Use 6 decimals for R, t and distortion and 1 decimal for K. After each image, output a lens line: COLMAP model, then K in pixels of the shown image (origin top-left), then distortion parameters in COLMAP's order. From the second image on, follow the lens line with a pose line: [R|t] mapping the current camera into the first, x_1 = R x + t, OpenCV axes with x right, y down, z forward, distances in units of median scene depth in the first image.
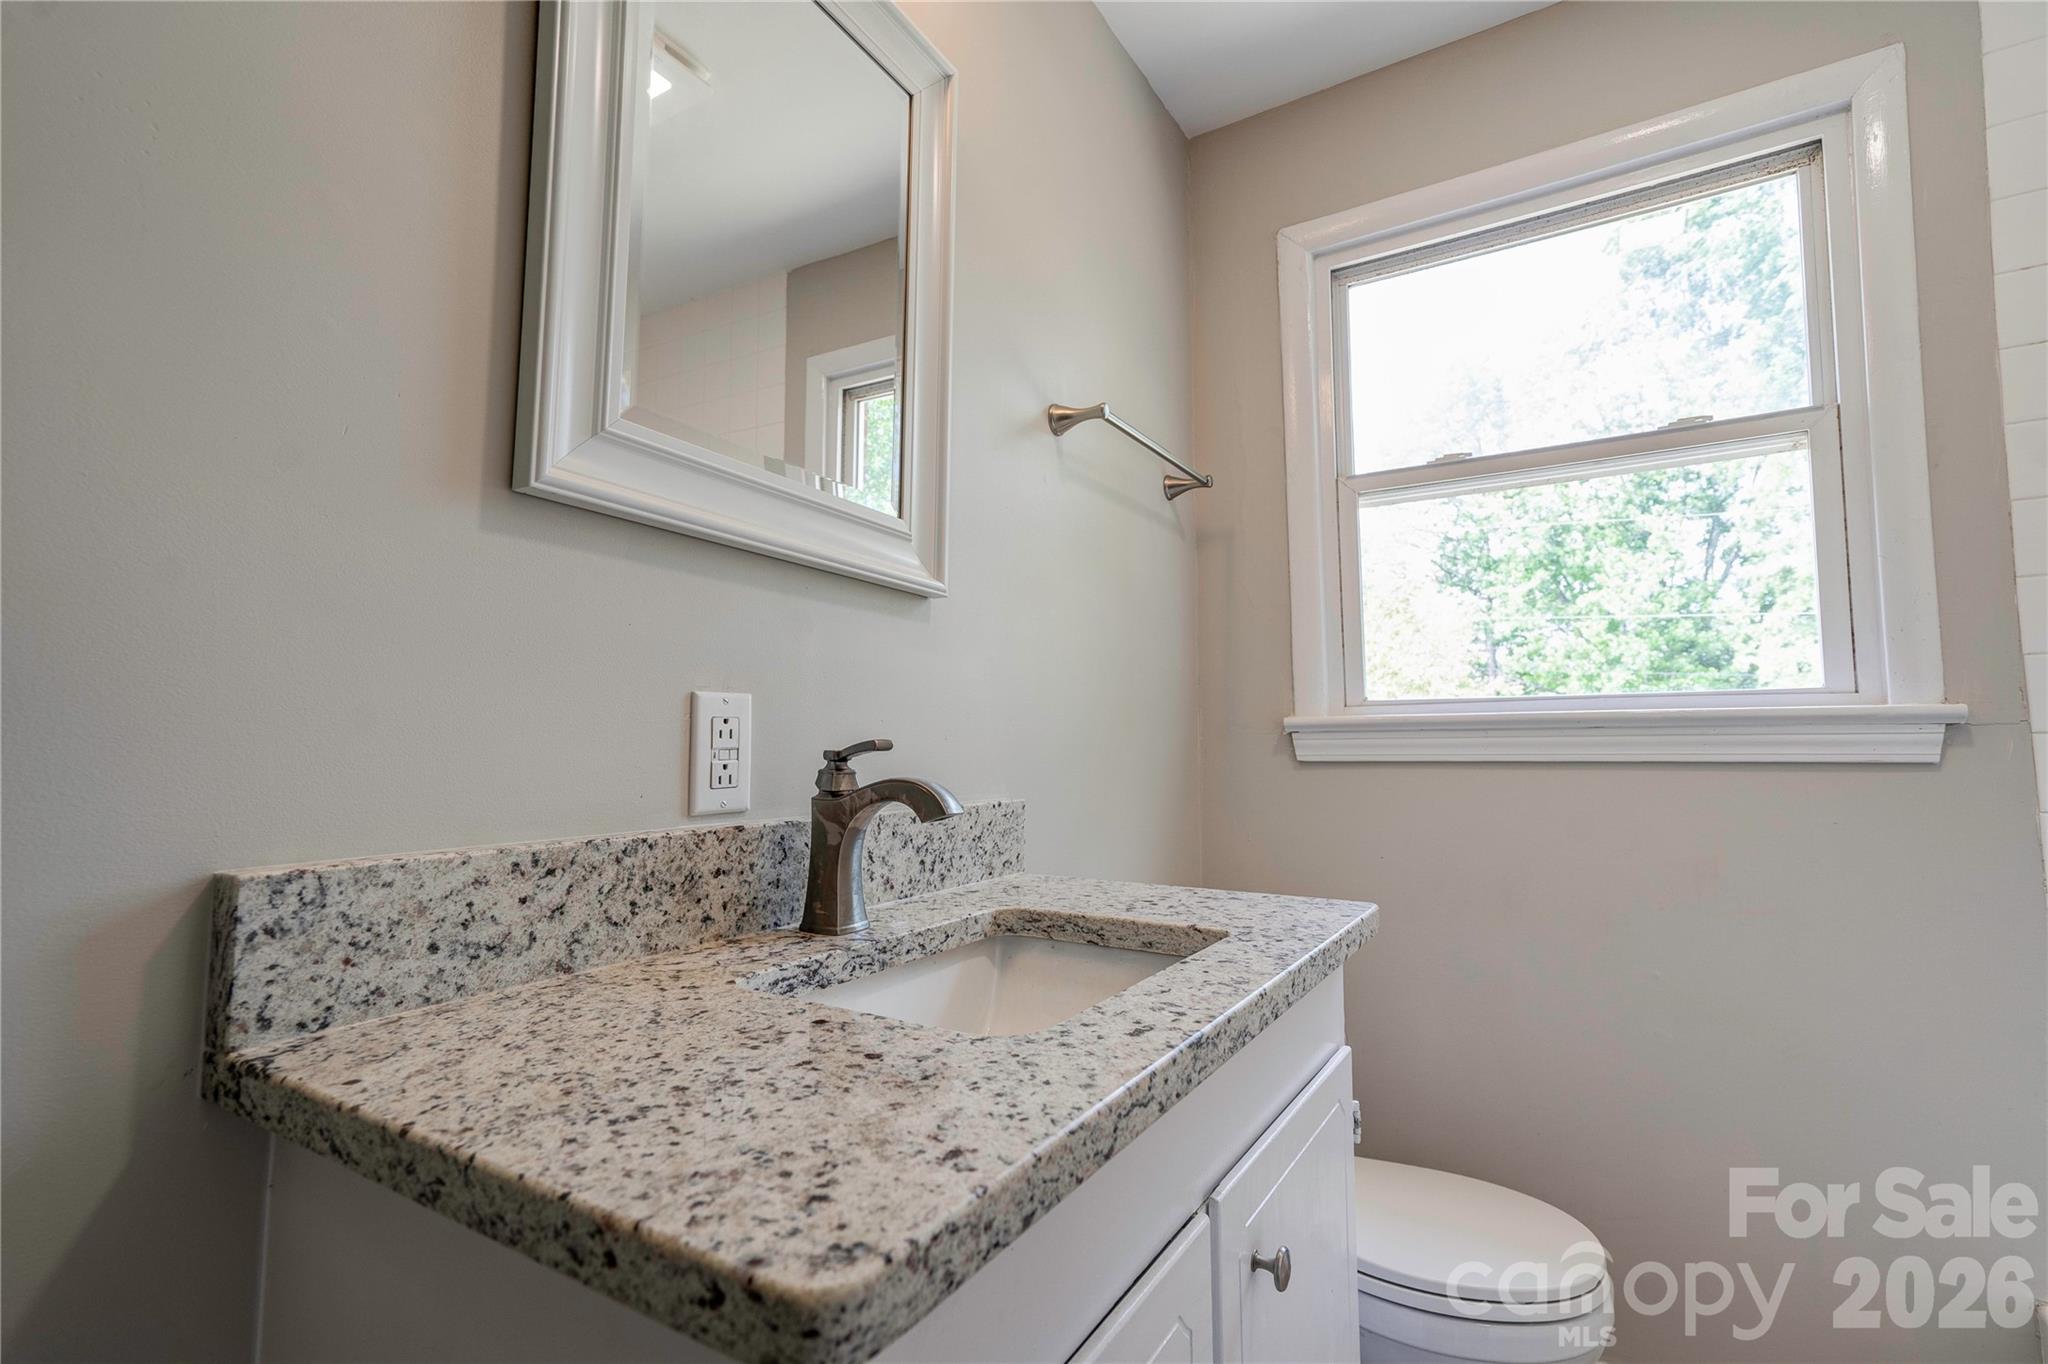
lens RADIAL K [[931.3, 0, 1021.1], [0, 931.3, 676.5], [0, 0, 1]] dist [-0.014836, 0.019080]
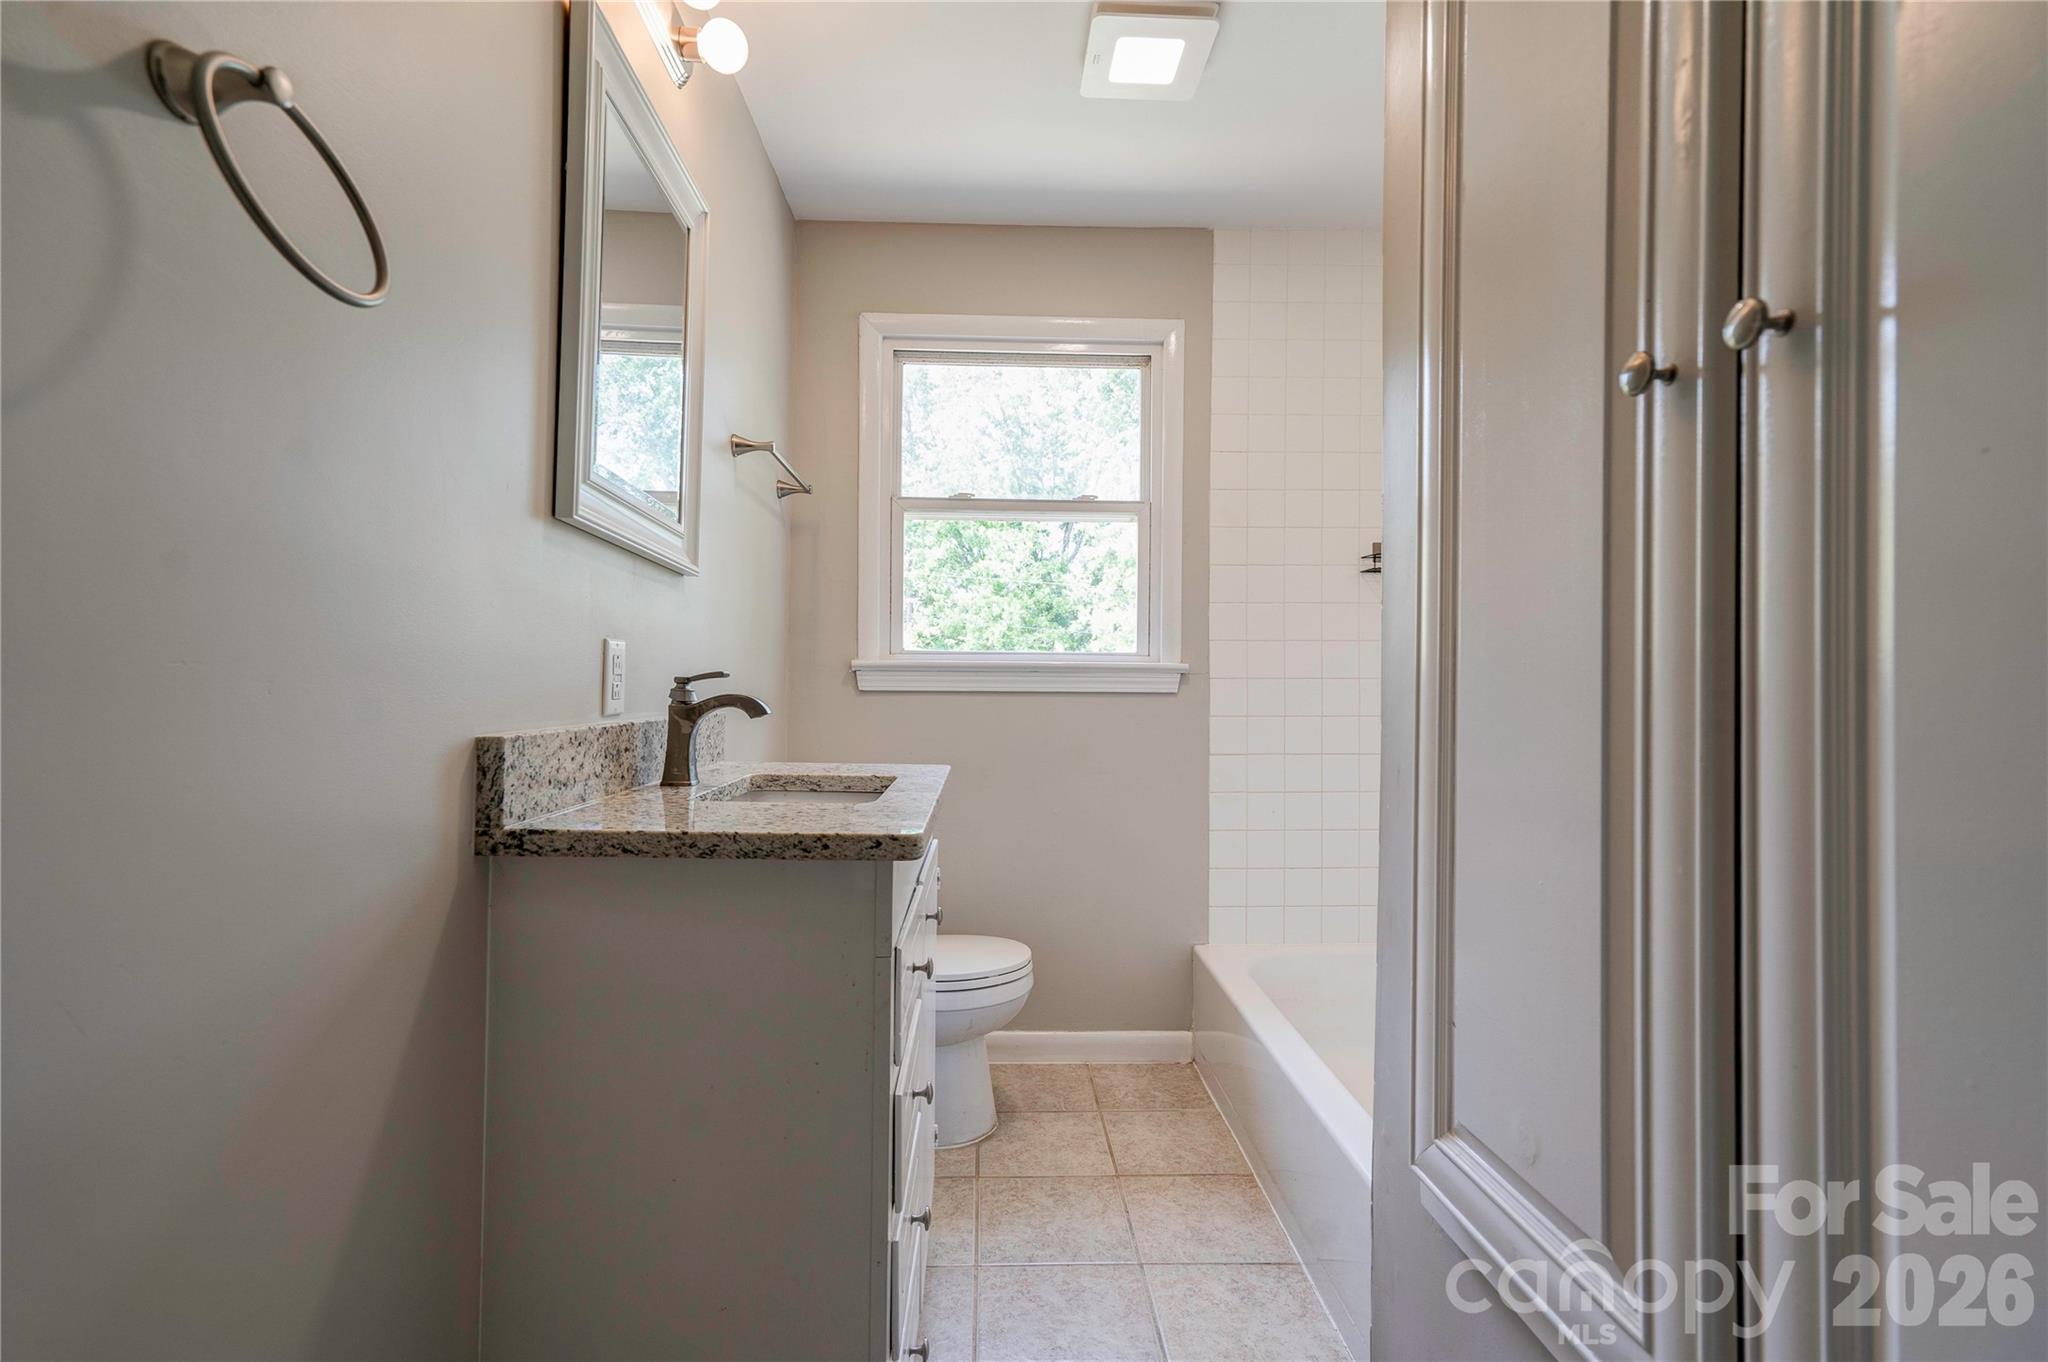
lens RADIAL K [[931.3, 0, 1021.1], [0, 931.3, 675.5], [0, 0, 1]] dist [-0.014836, 0.019080]
pose [[0.825345, 0.018038, 0.564341, -0.390122], [-0.055162, 0.997284, 0.048799, -0.021797], [-0.561928, -0.071406, 0.824098, -0.421443]]
